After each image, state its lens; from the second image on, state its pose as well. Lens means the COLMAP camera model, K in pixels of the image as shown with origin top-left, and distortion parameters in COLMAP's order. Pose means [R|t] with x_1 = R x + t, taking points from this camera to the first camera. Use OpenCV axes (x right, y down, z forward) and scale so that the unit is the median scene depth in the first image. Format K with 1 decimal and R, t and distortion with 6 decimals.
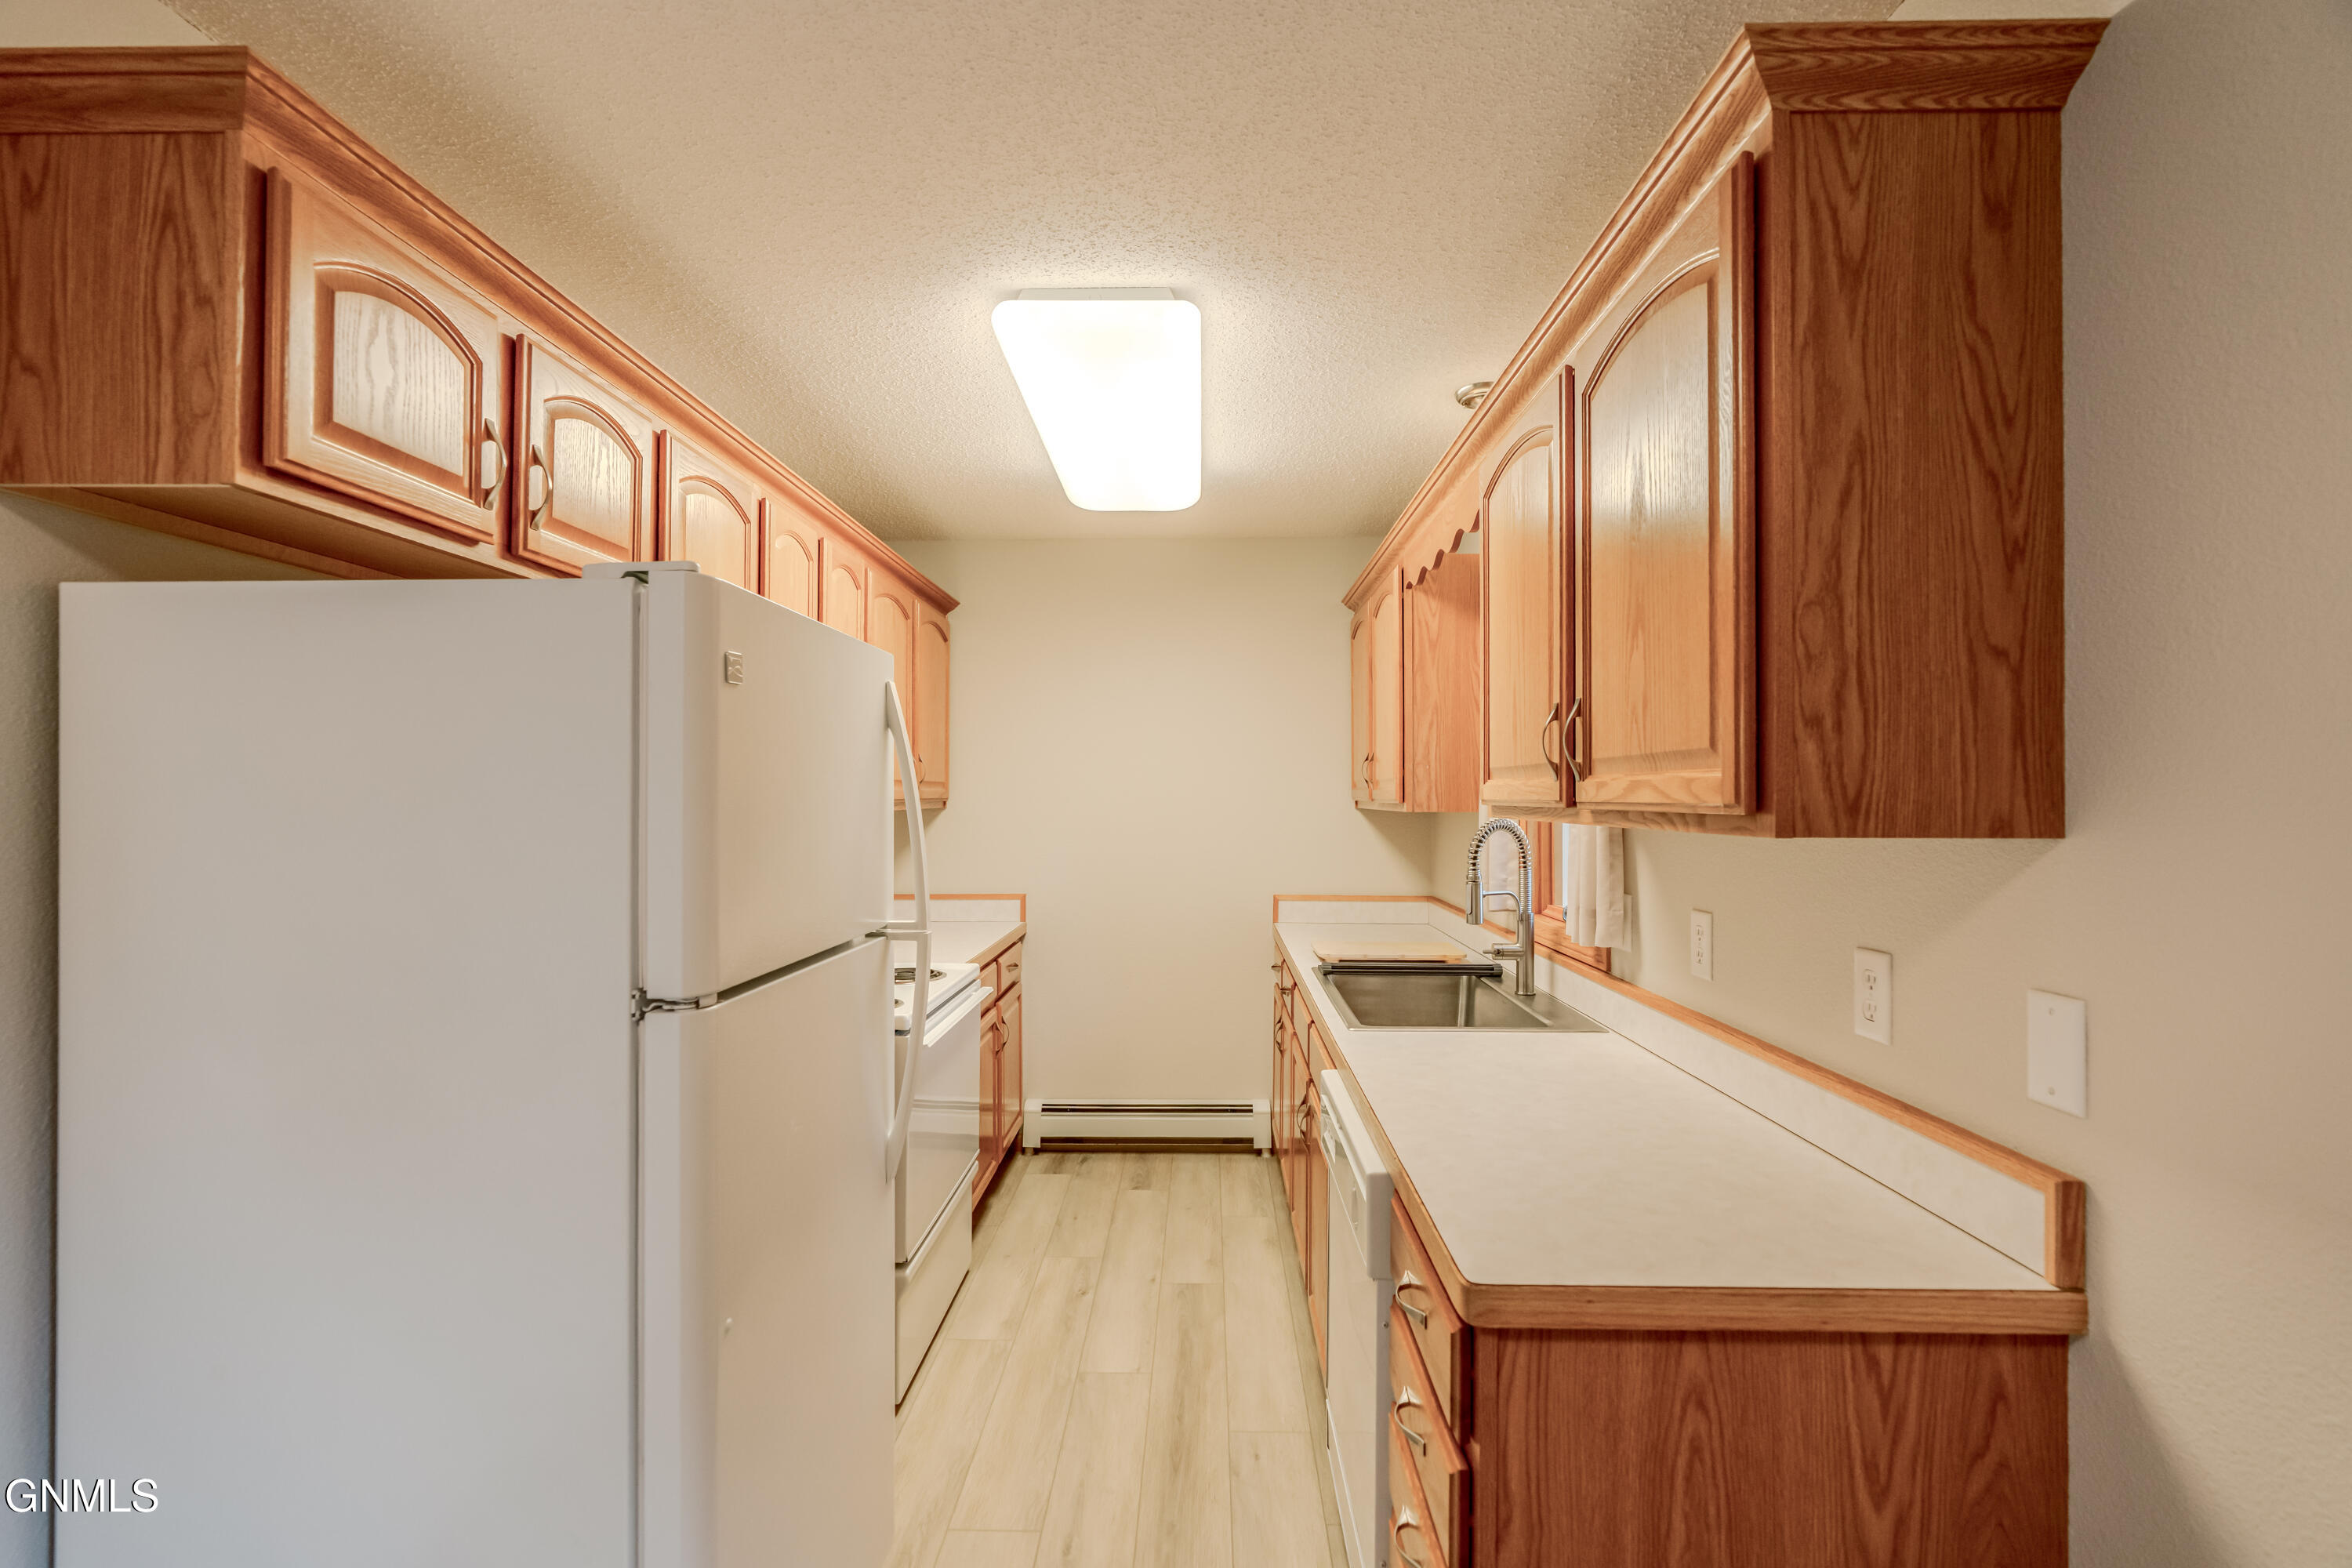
lens RADIAL K [[1047.6, 0, 1181.4], [0, 1047.6, 792.4], [0, 0, 1]] dist [-0.007286, -0.000094]
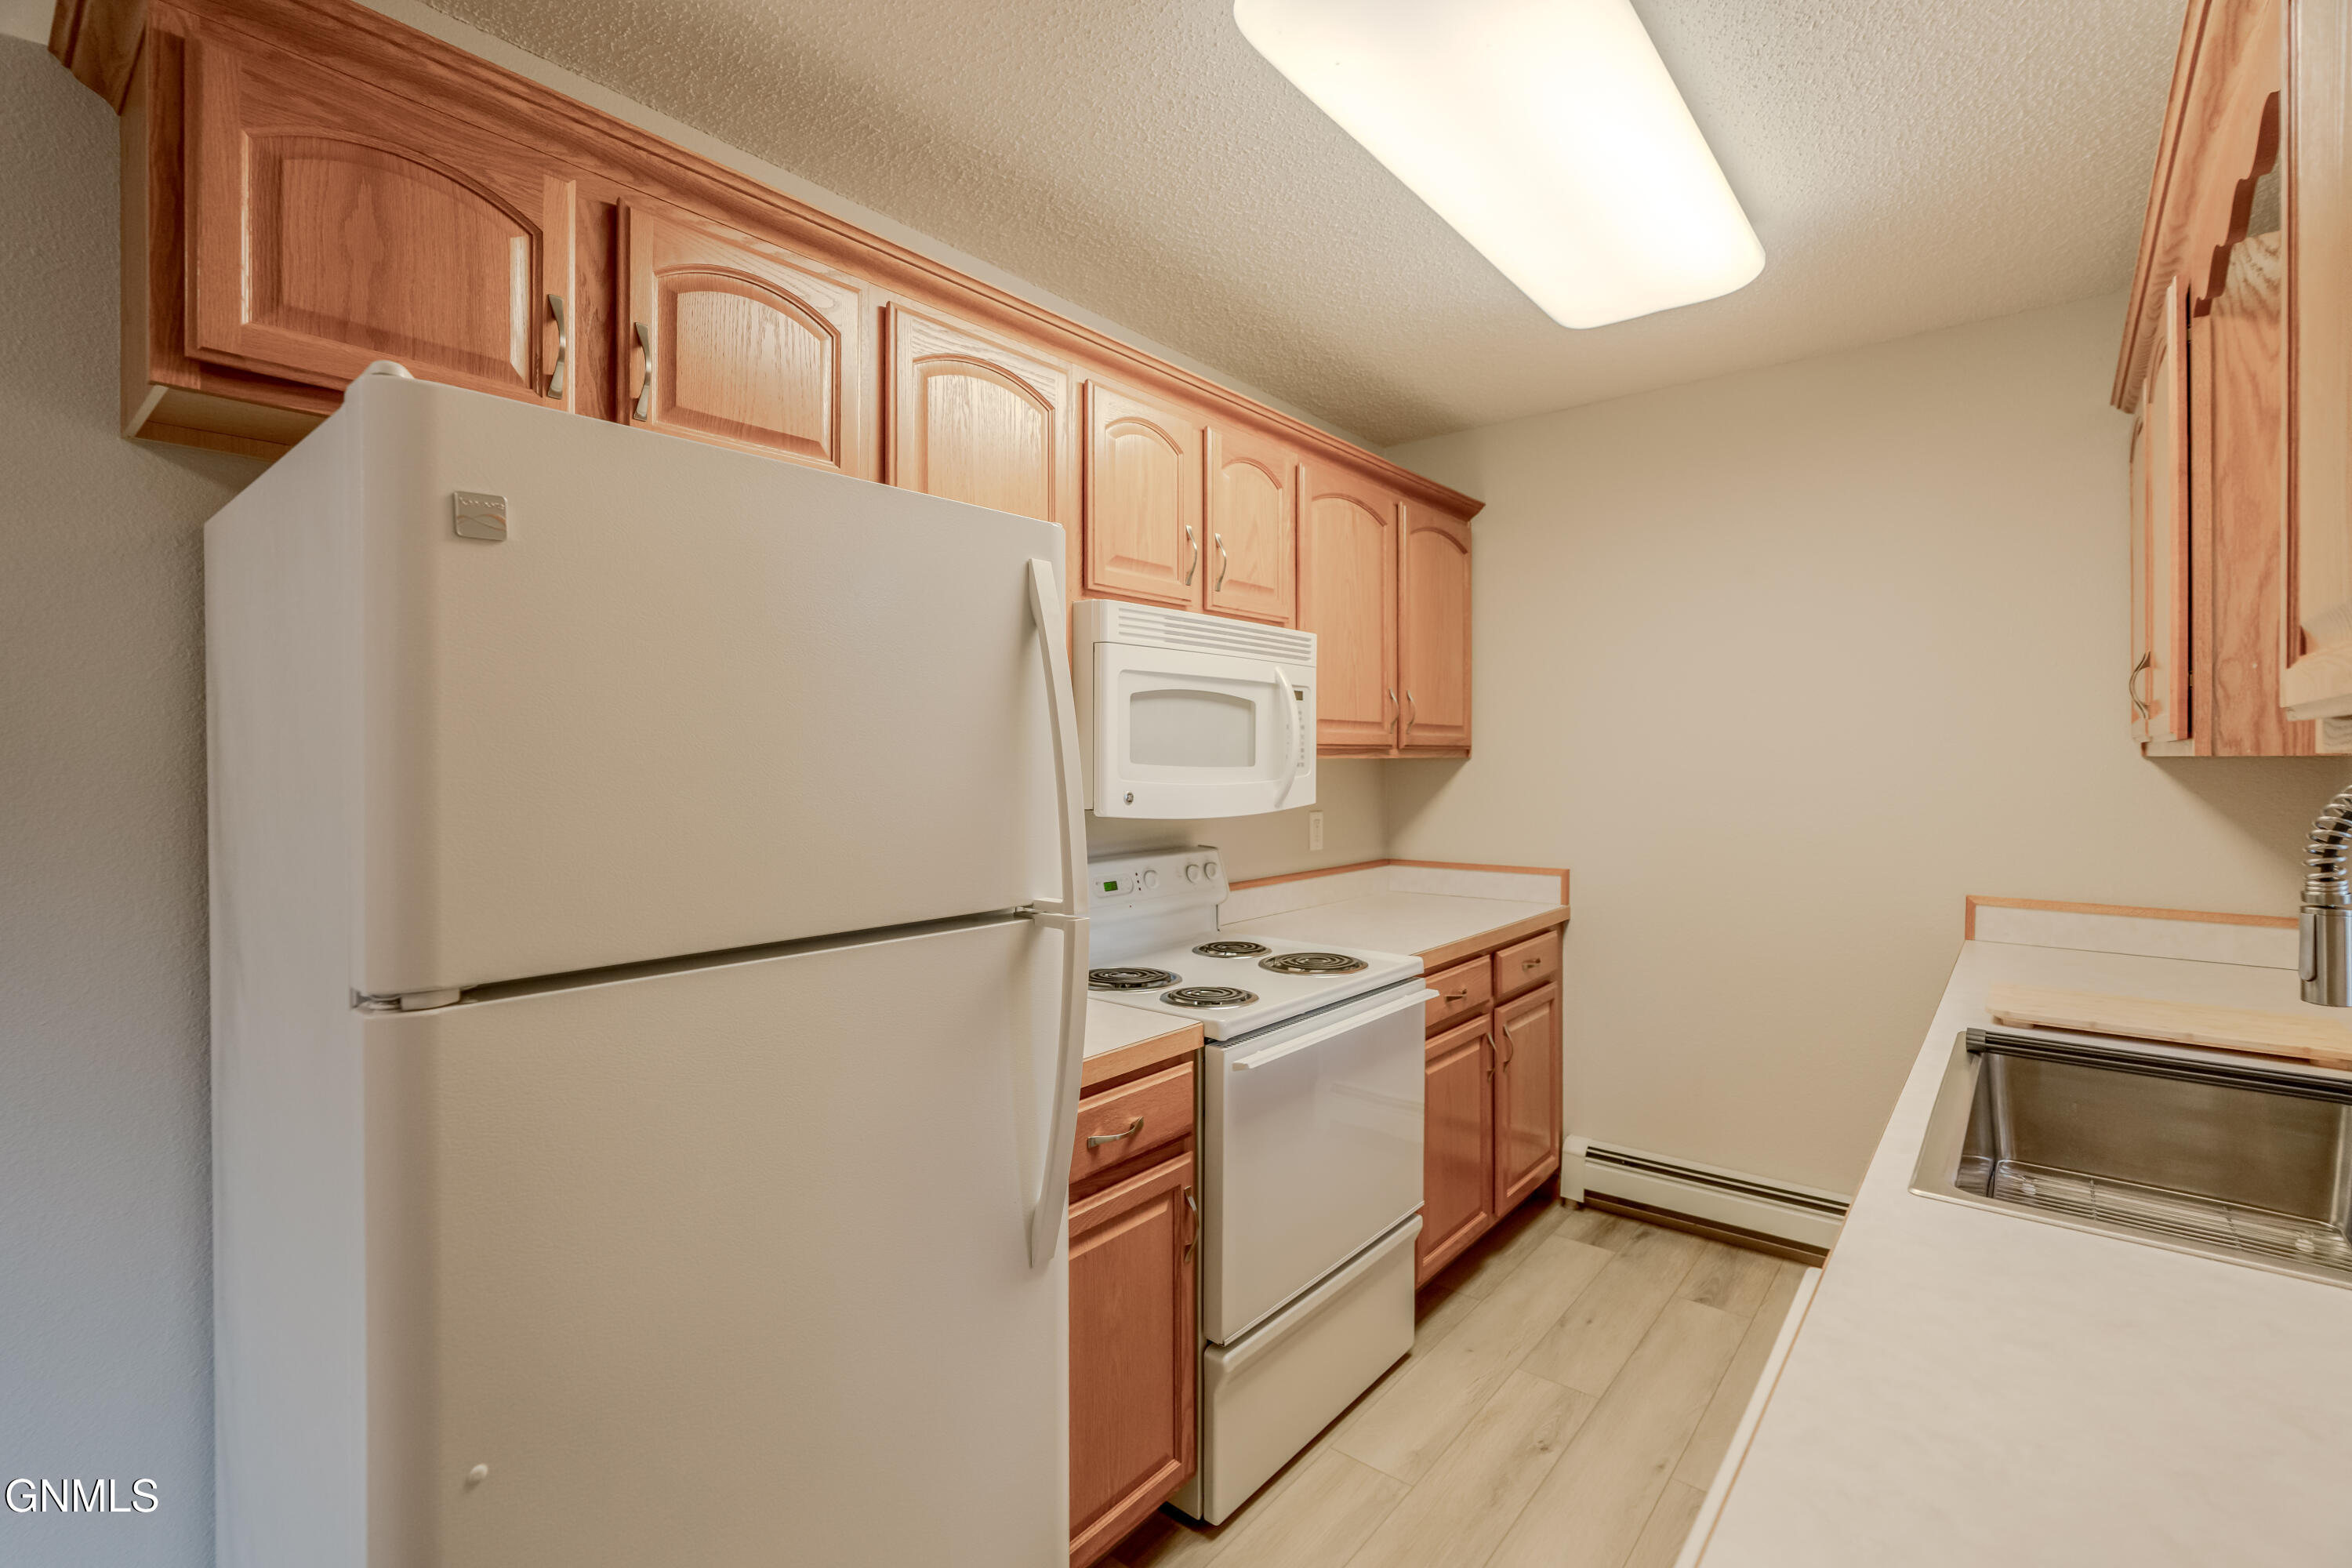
lens RADIAL K [[1047.6, 0, 1177.1], [0, 1047.6, 761.0], [0, 0, 1]] dist [-0.007286, -0.000094]
pose [[0.786053, -0.000335, -0.618160, 0.111740], [0.005131, 0.999969, 0.005983, 0.012470], [0.618138, -0.007875, 0.786030, 0.238784]]
